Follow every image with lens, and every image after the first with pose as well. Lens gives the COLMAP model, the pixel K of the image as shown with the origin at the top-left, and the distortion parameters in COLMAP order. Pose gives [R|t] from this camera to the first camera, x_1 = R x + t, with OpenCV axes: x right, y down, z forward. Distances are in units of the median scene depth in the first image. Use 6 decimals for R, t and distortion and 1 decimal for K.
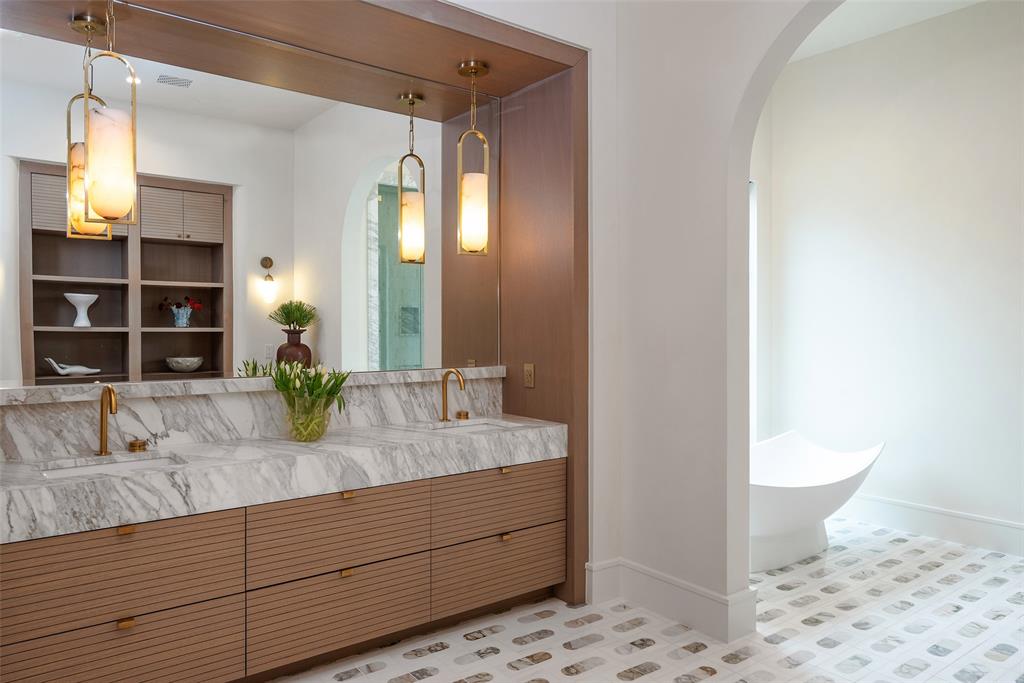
lens RADIAL K [[667.9, 0, 473.8], [0, 667.9, 325.0], [0, 0, 1]] dist [0.001754, -0.010171]
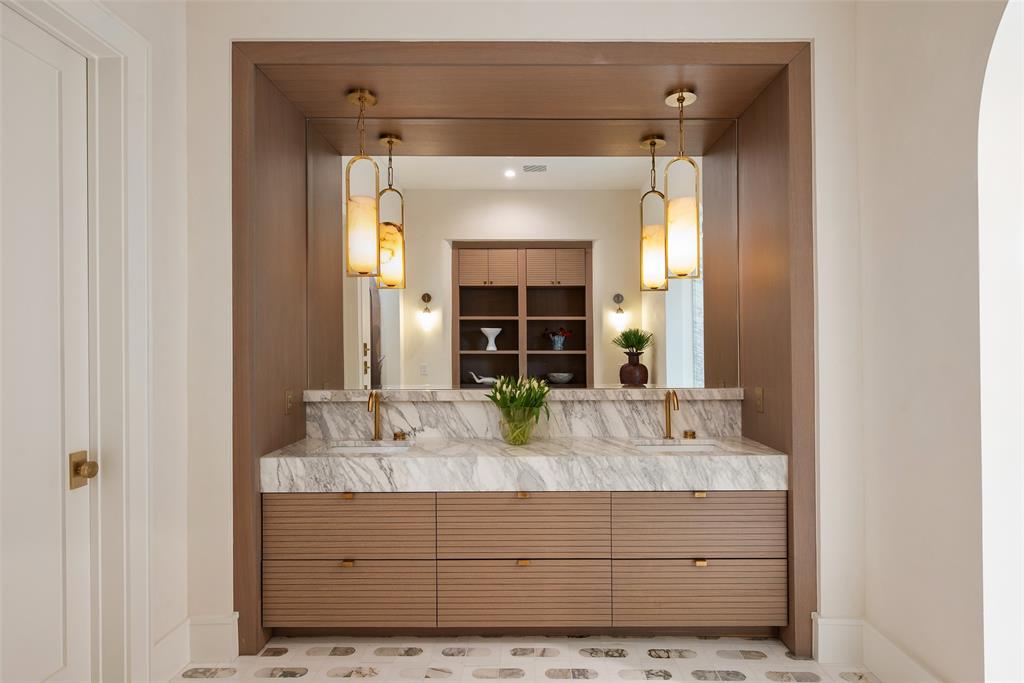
lens RADIAL K [[531.0, 0, 508.8], [0, 531.0, 344.4], [0, 0, 1]] dist [-0.002344, -0.002351]
pose [[0.813384, -0.010768, -0.581627, 0.284116], [0.006074, 0.999931, -0.010018, 0.003060], [0.581695, 0.004616, 0.813394, 0.208106]]
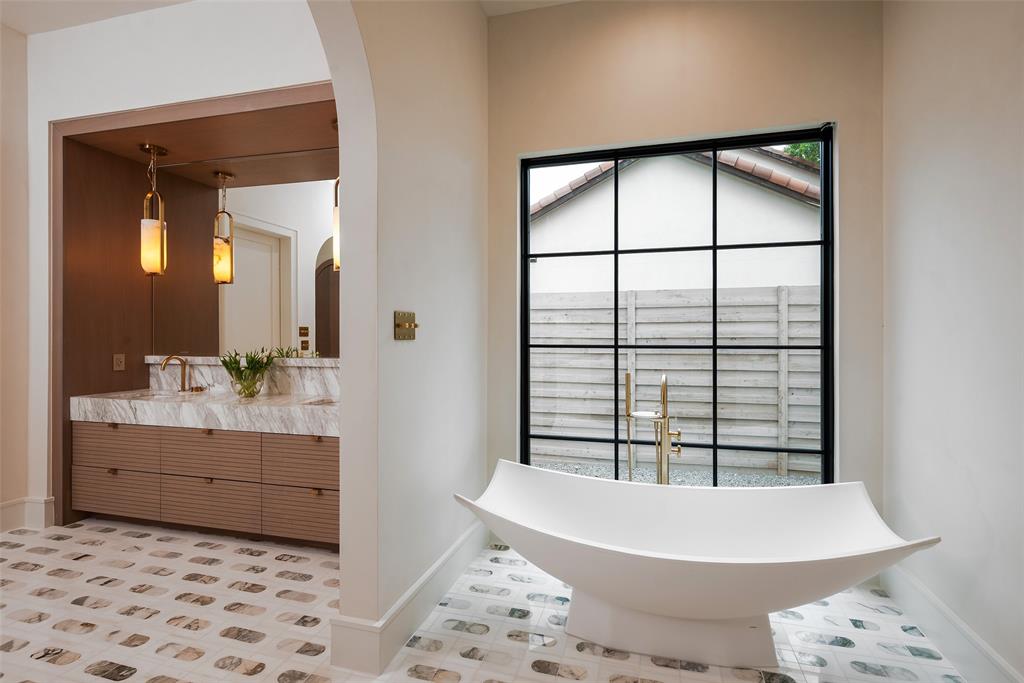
lens RADIAL K [[451.4, 0, 514.2], [0, 451.4, 331.8], [0, 0, 1]] dist [-0.005179, 0.000014]
pose [[0.653875, -0.007394, -0.756567, 0.962372], [0.000610, 0.999957, -0.009245, 0.024155], [0.756603, 0.005584, 0.653851, 0.743582]]
